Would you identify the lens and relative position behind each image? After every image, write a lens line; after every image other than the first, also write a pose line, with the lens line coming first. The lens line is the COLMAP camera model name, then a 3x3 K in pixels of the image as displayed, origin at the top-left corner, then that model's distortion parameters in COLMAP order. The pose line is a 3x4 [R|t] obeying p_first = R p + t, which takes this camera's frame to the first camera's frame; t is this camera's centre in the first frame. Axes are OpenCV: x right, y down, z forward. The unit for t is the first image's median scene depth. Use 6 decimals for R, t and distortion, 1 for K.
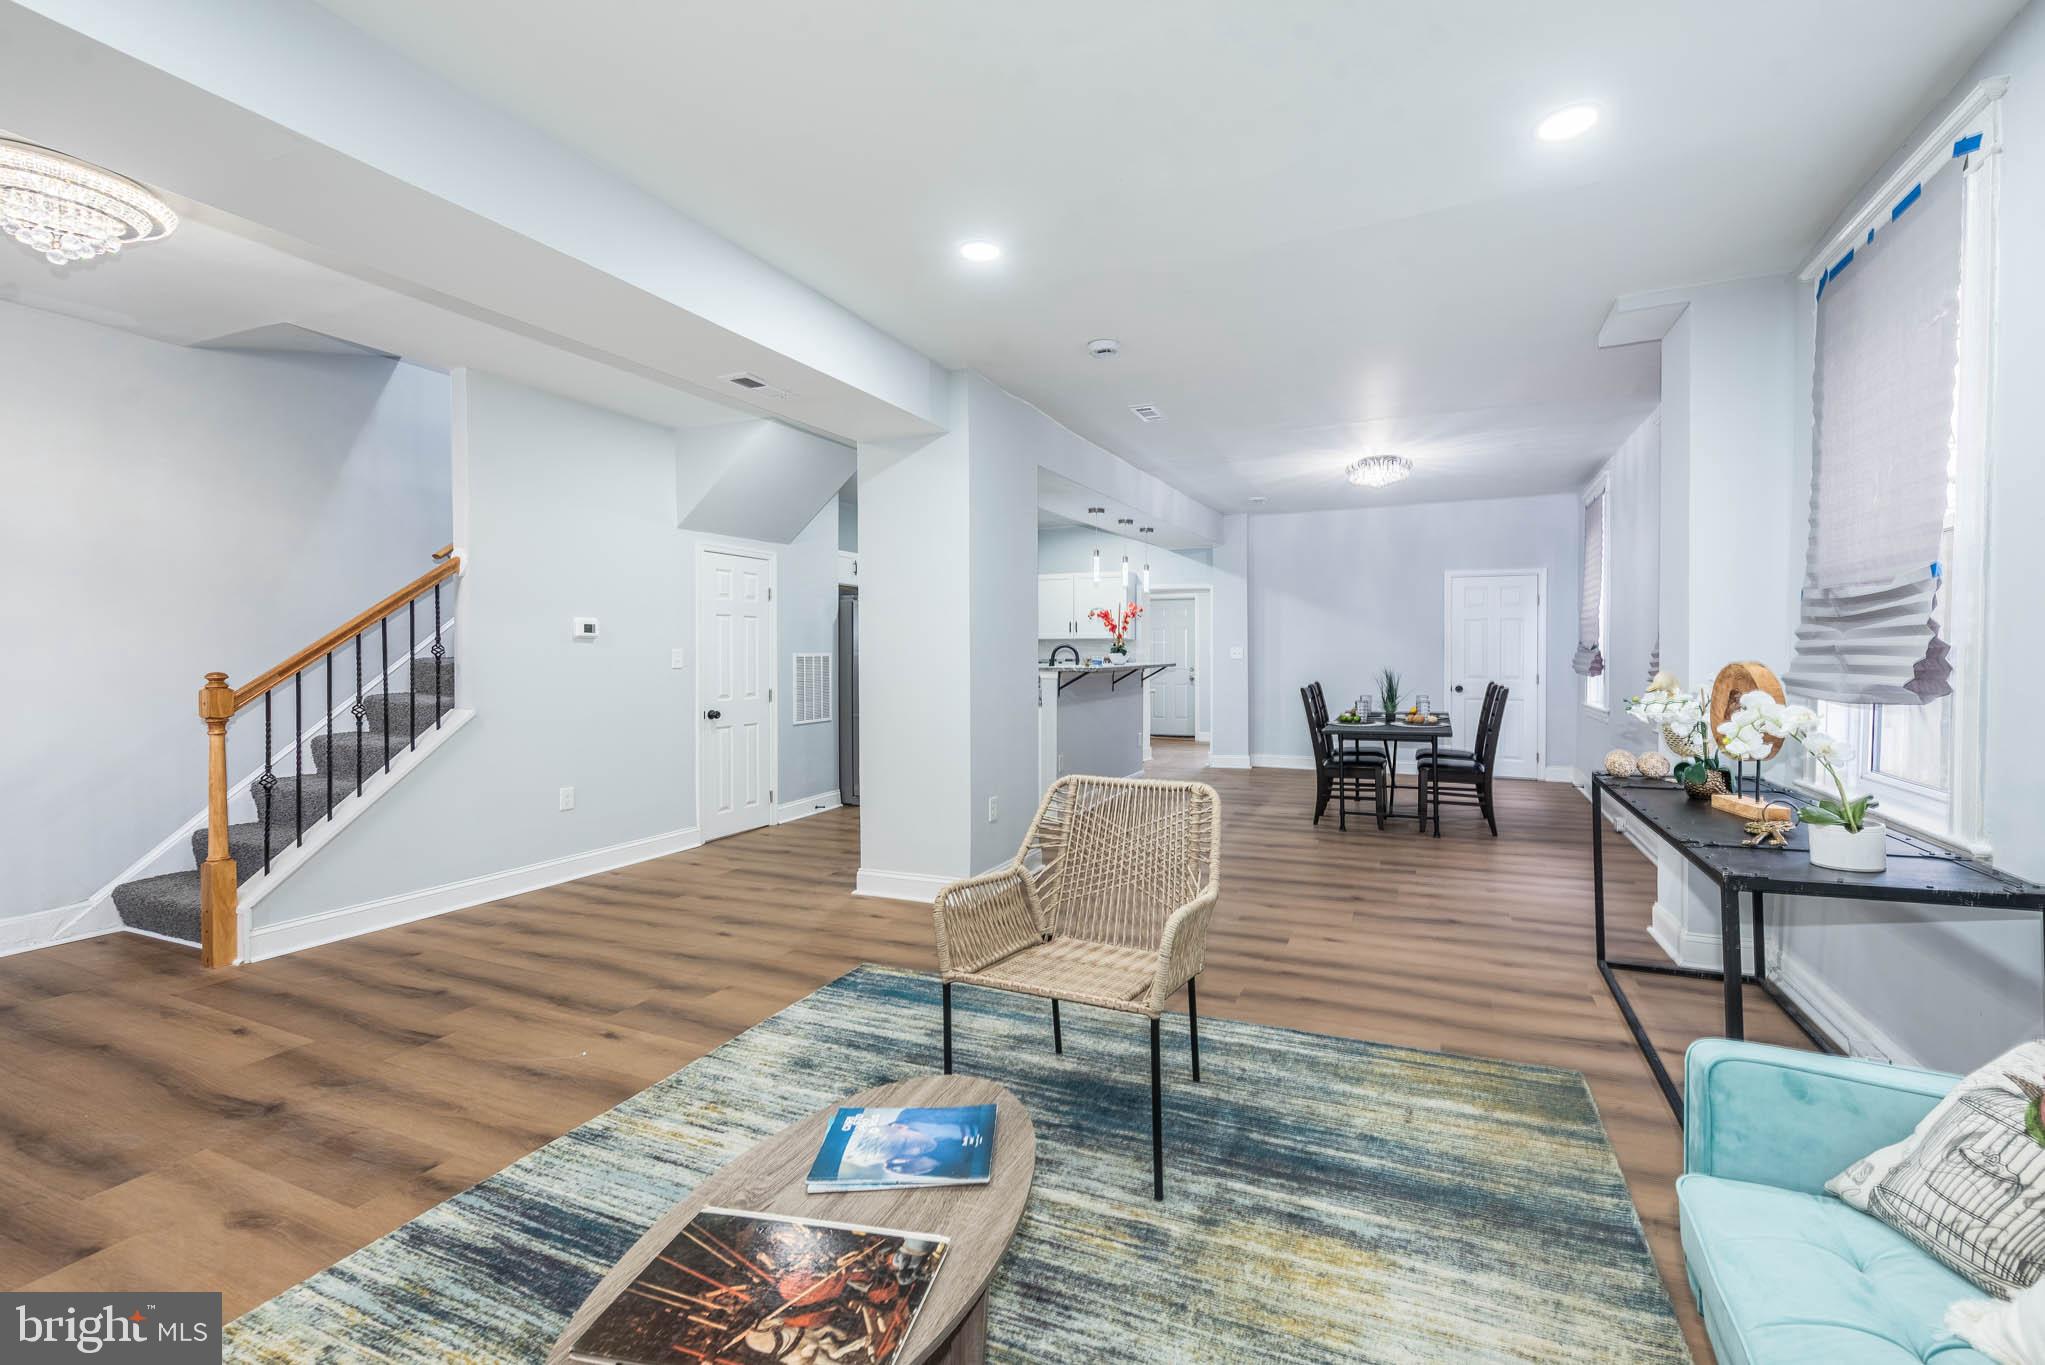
lens RADIAL K [[821.6, 0, 1091.7], [0, 821.6, 656.3], [0, 0, 1]] dist [0.009560, -0.001683]
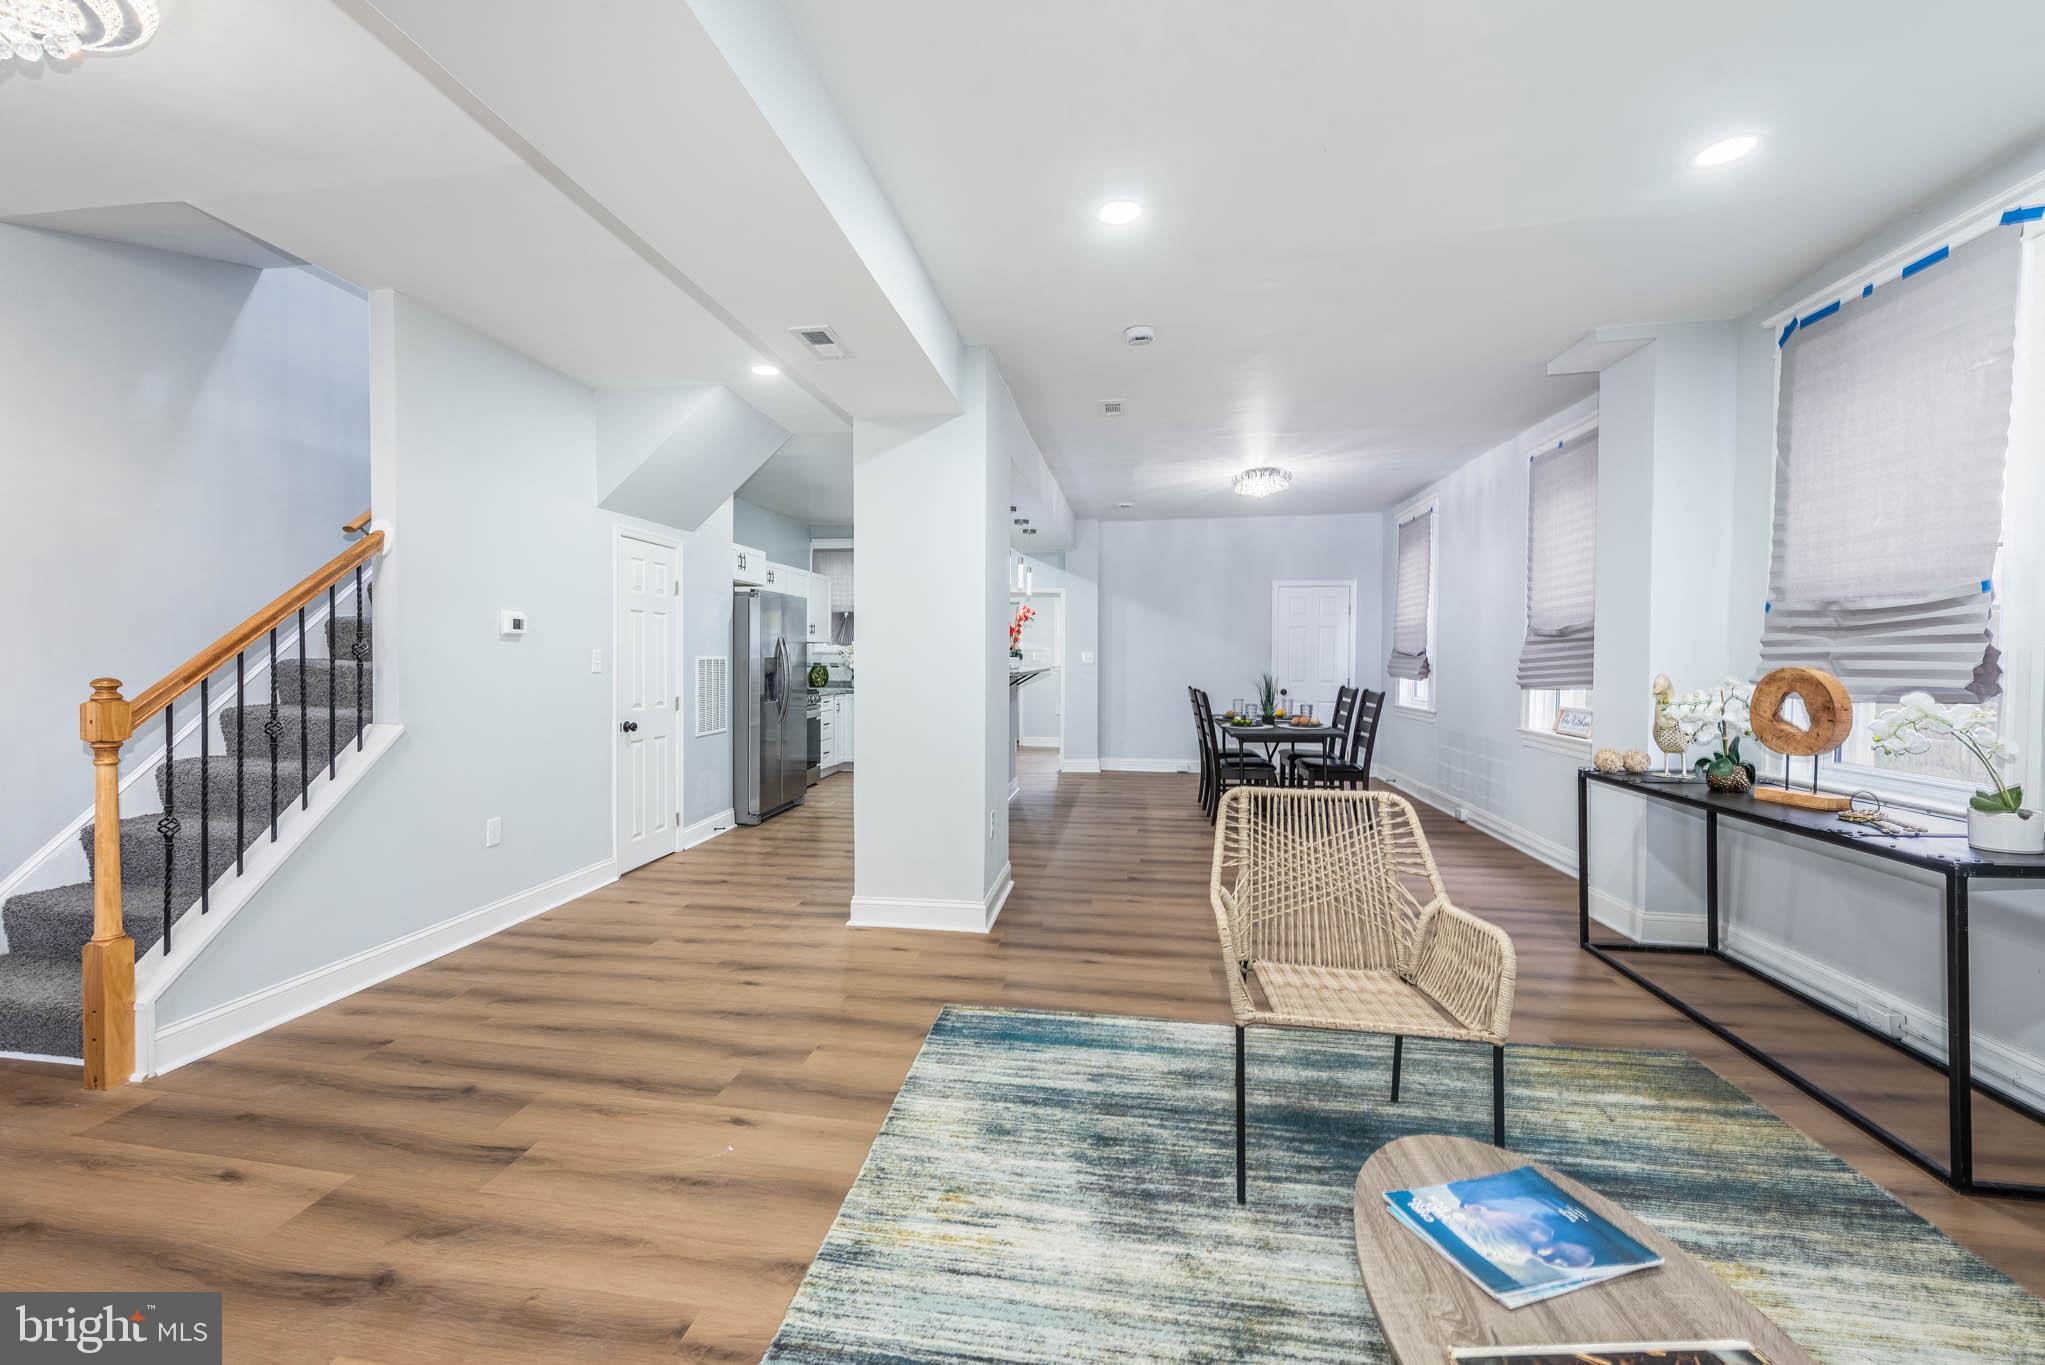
lens RADIAL K [[821.6, 0, 1012.3], [0, 821.6, 667.9], [0, 0, 1]] dist [0.009560, -0.001683]
pose [[0.977679, 0.000966, 0.210102, -0.428455], [-0.002650, 0.999967, 0.007734, 0.002921], [-0.210087, -0.008118, 0.977649, 0.130201]]
